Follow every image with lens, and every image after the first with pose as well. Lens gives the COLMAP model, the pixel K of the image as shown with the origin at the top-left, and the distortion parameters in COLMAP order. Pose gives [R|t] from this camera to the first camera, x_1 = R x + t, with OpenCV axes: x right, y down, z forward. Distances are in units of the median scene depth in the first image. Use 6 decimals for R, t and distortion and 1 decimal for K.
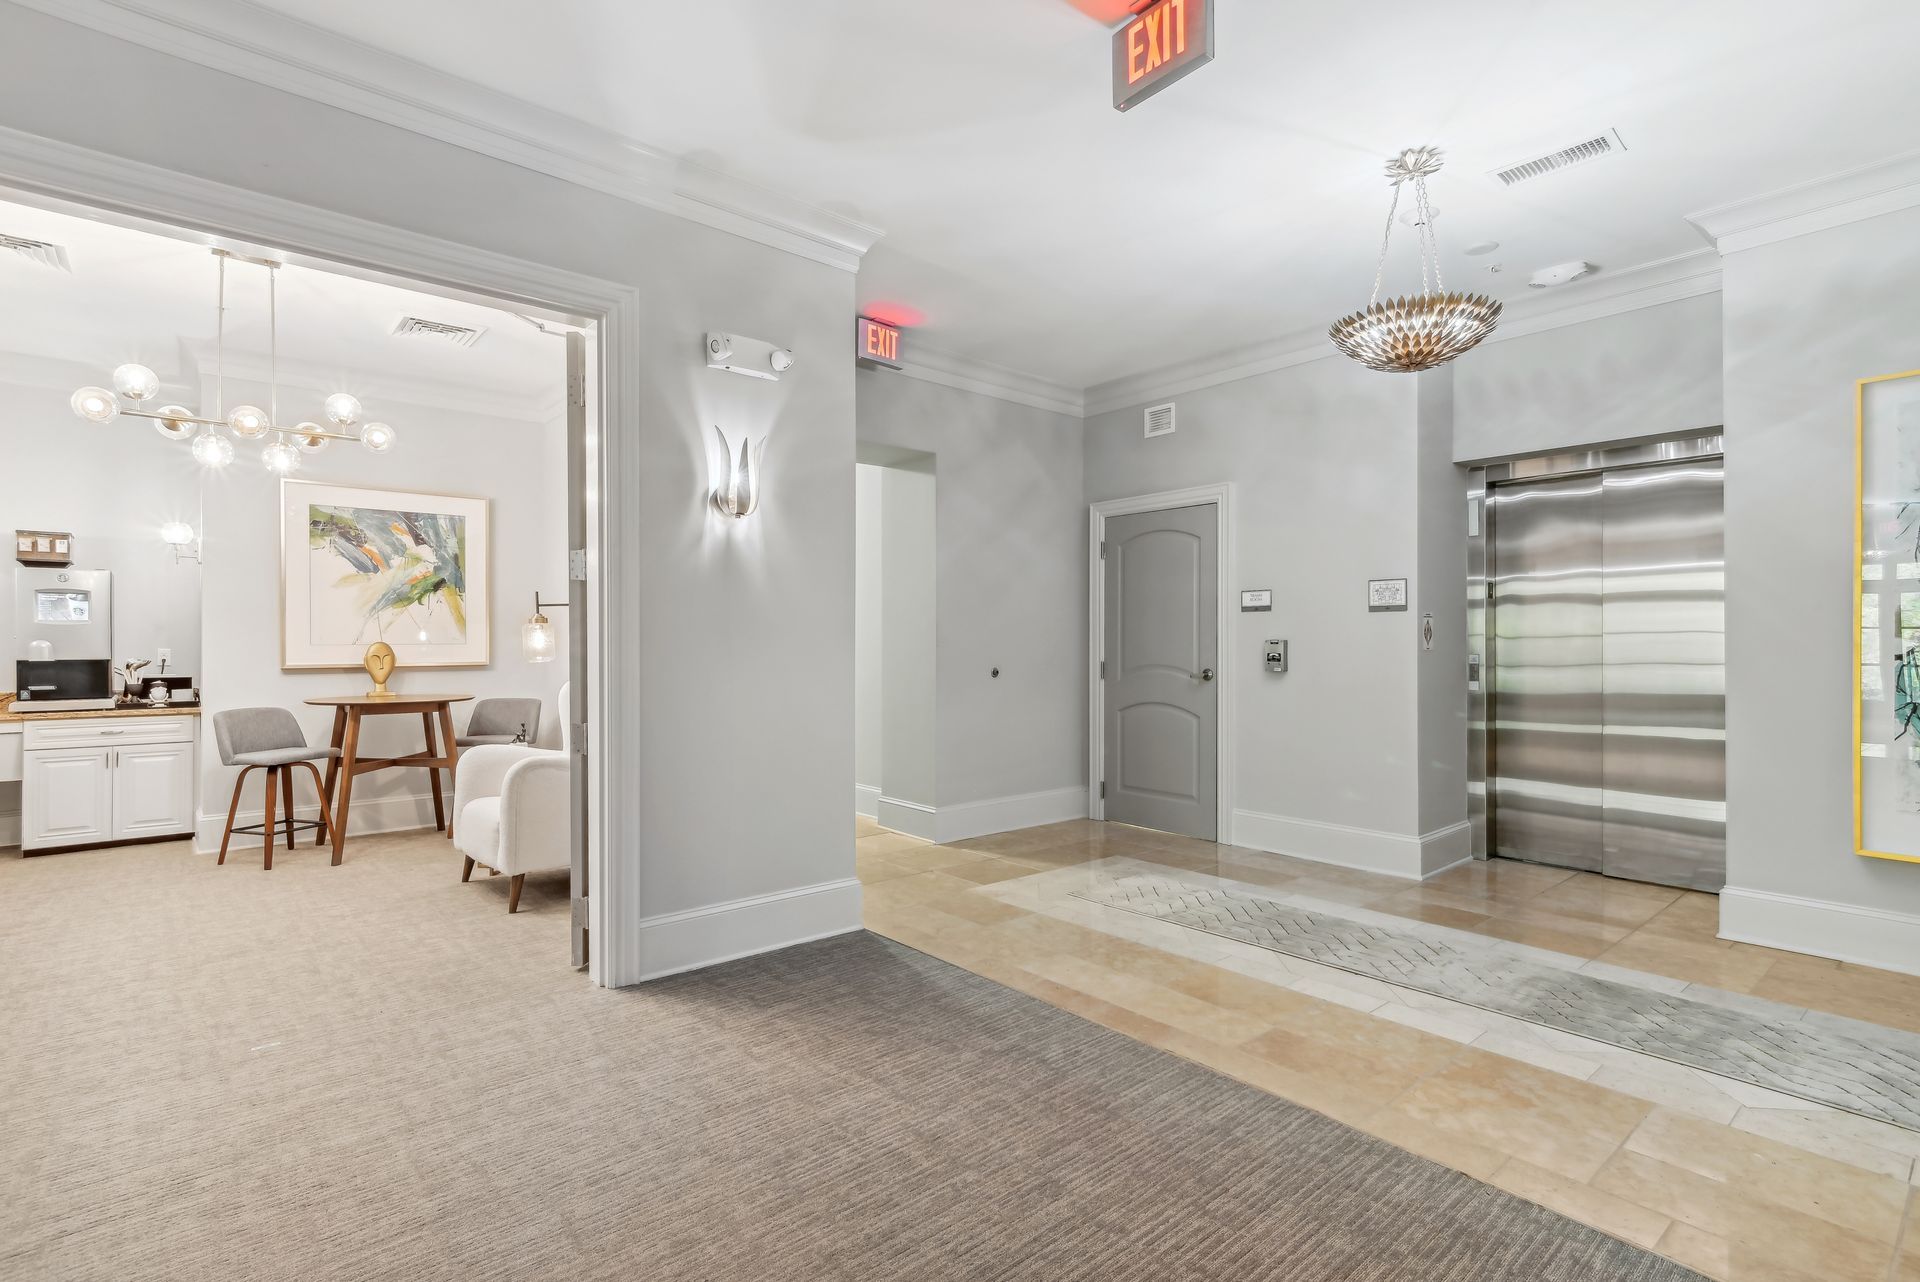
lens RADIAL K [[908.9, 0, 954.4], [0, 908.9, 646.5], [0, 0, 1]] dist [-0.000754, 0.000384]
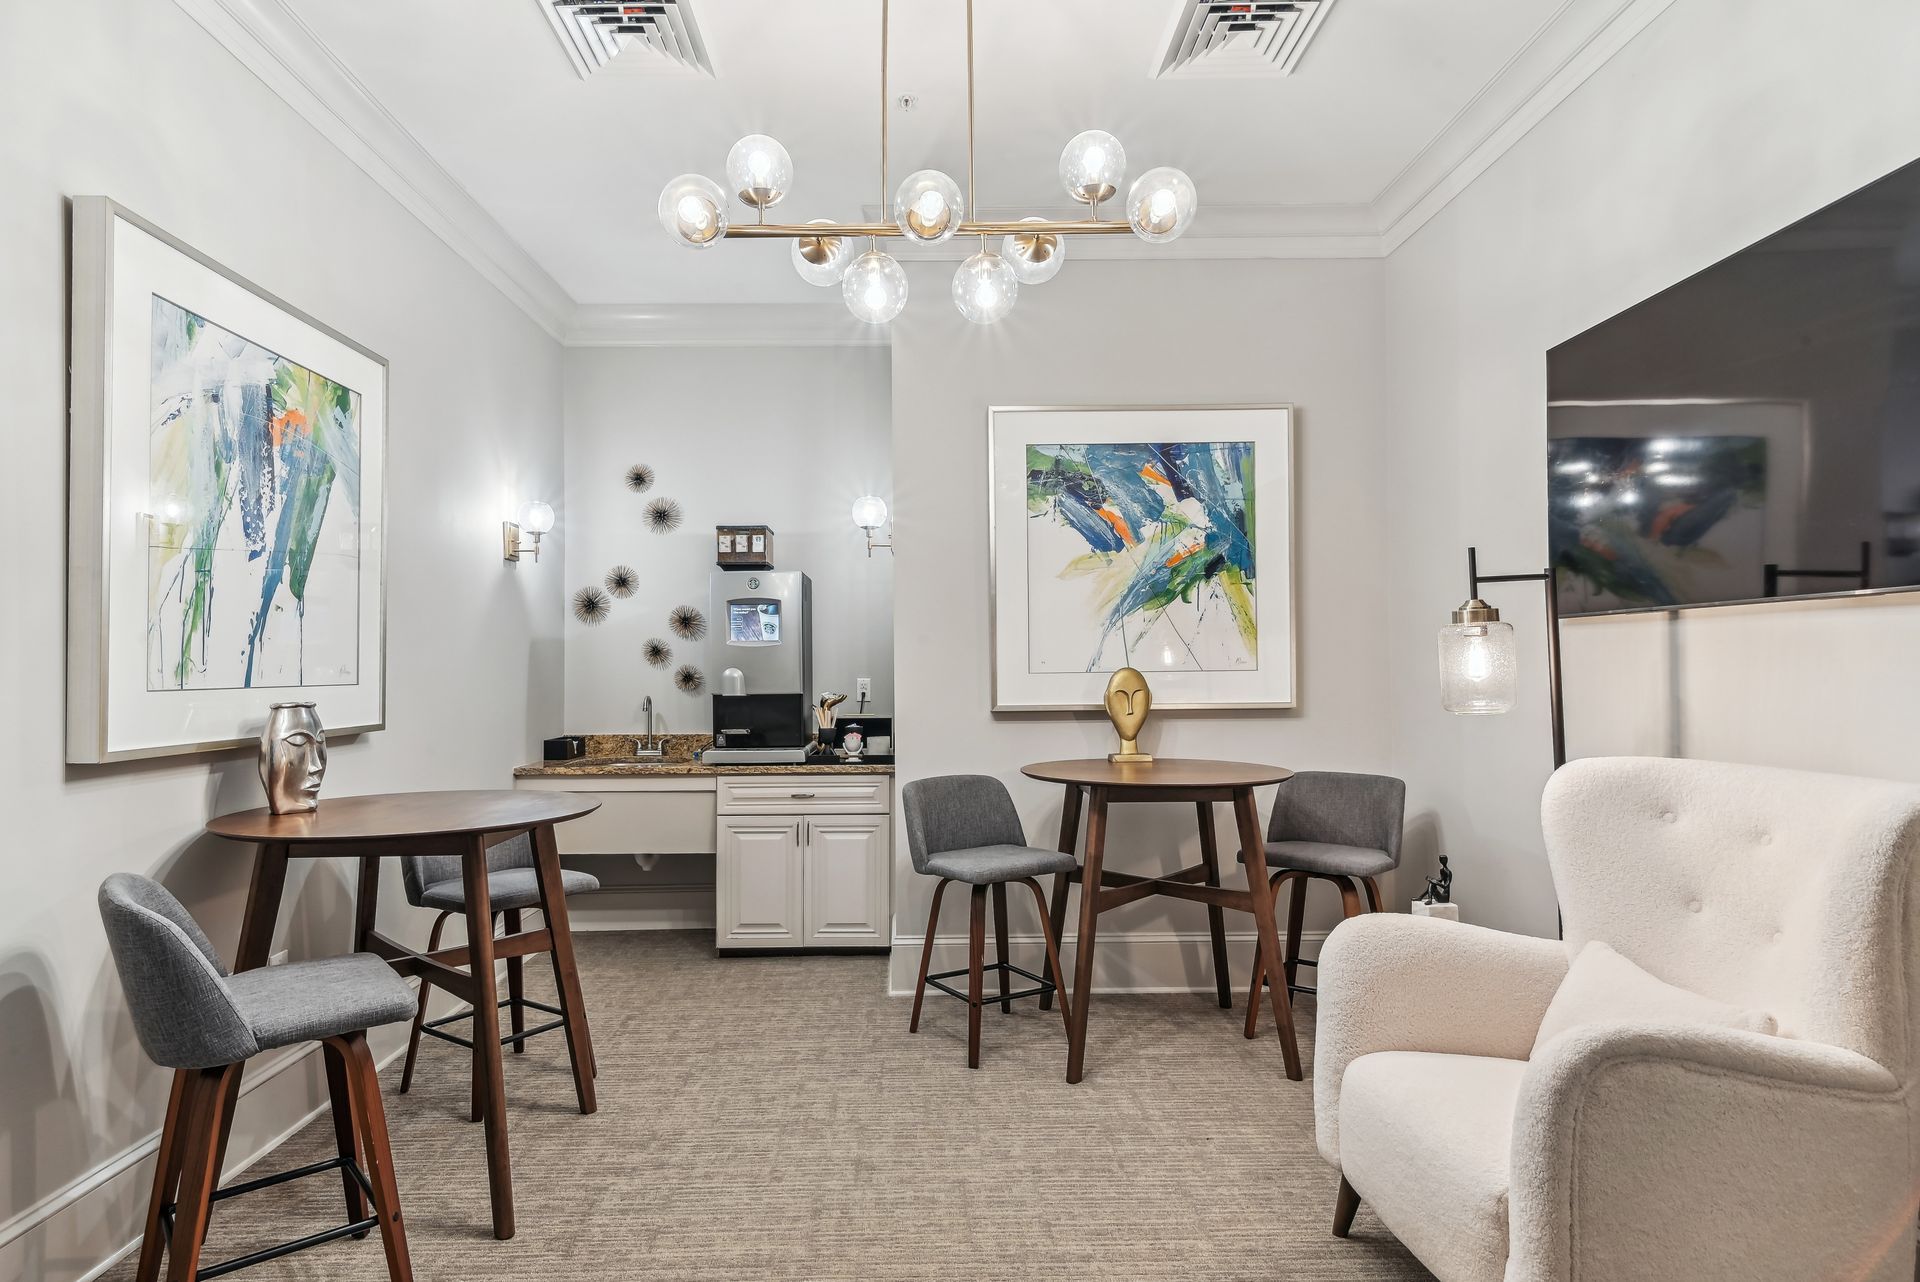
lens RADIAL K [[908.9, 0, 954.4], [0, 908.9, 646.5], [0, 0, 1]] dist [-0.000754, 0.000384]
pose [[0.774852, -0.019620, -0.631838, -0.366660], [0.004805, 0.999672, -0.025149, -0.004599], [0.632124, 0.016451, 0.774693, 0.501357]]
